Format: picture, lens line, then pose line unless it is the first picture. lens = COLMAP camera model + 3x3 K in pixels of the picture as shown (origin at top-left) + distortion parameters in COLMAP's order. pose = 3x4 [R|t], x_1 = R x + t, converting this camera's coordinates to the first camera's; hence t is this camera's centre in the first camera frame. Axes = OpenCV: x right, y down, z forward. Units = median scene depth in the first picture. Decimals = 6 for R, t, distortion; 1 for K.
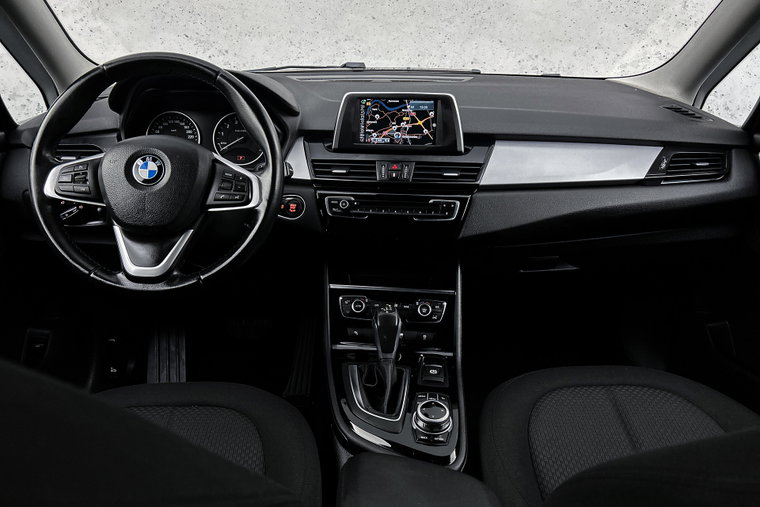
lens RADIAL K [[562.8, 0, 377.0], [0, 562.8, 261.0], [0, 0, 1]] dist [0.052057, -0.047854]
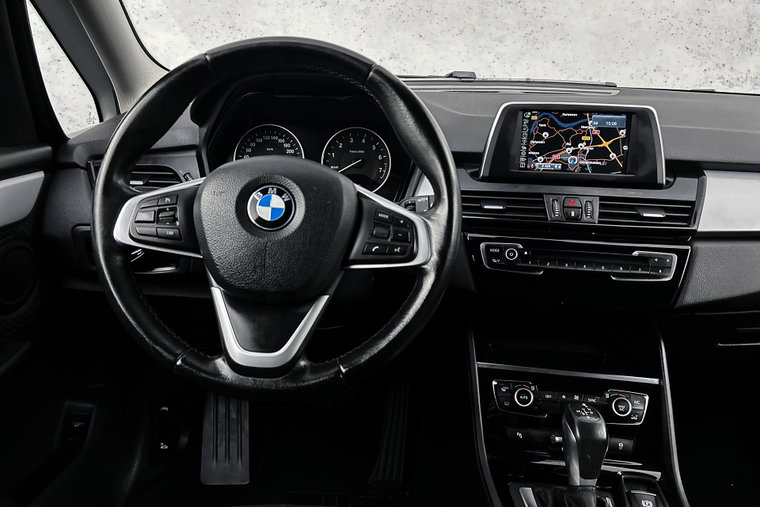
lens RADIAL K [[562.8, 0, 376.0], [0, 562.8, 255.6], [0, 0, 1]] dist [0.052057, -0.047854]
pose [[0.999361, 0.024973, -0.025571, -0.200186], [-0.026124, 0.998613, -0.045707, -0.058771], [0.024395, 0.046346, 0.998628, 0.263284]]
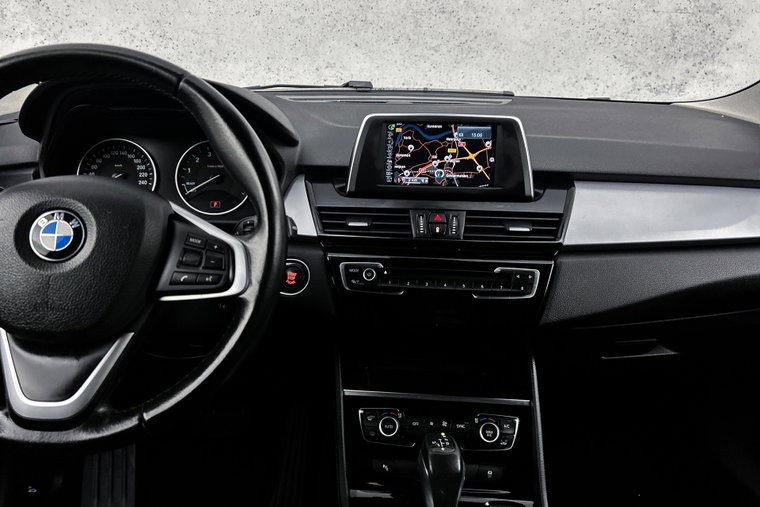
lens RADIAL K [[562.8, 0, 372.5], [0, 562.8, 251.5], [0, 0, 1]] dist [0.052057, -0.047854]
pose [[0.999158, -0.001373, 0.040996, -0.077699], [0.004108, 0.997765, -0.066700, -0.079143], [-0.040813, 0.066813, 0.996930, 0.308240]]
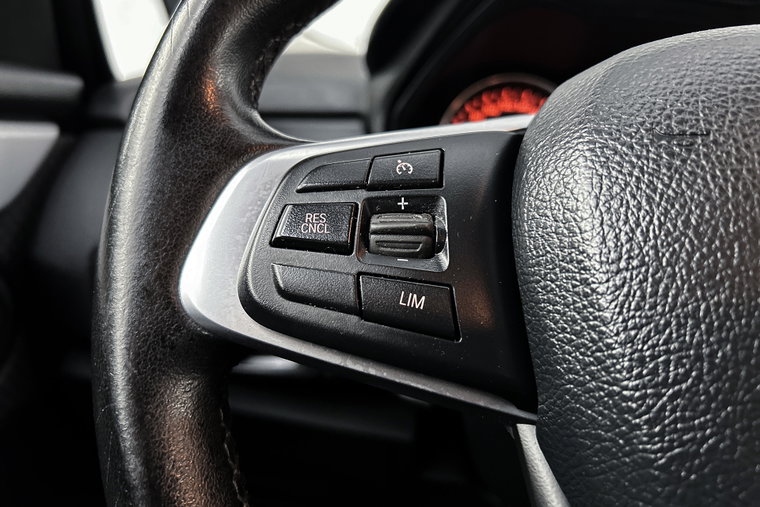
lens RADIAL K [[562.8, 0, 383.6], [0, 562.8, 255.3], [0, 0, 1]] dist [0.052057, -0.047854]
pose [[0.986696, 0.105606, -0.123603, -0.399340], [-0.121841, 0.983713, -0.132152, -0.091892], [0.107633, 0.145453, 0.983493, 0.665148]]
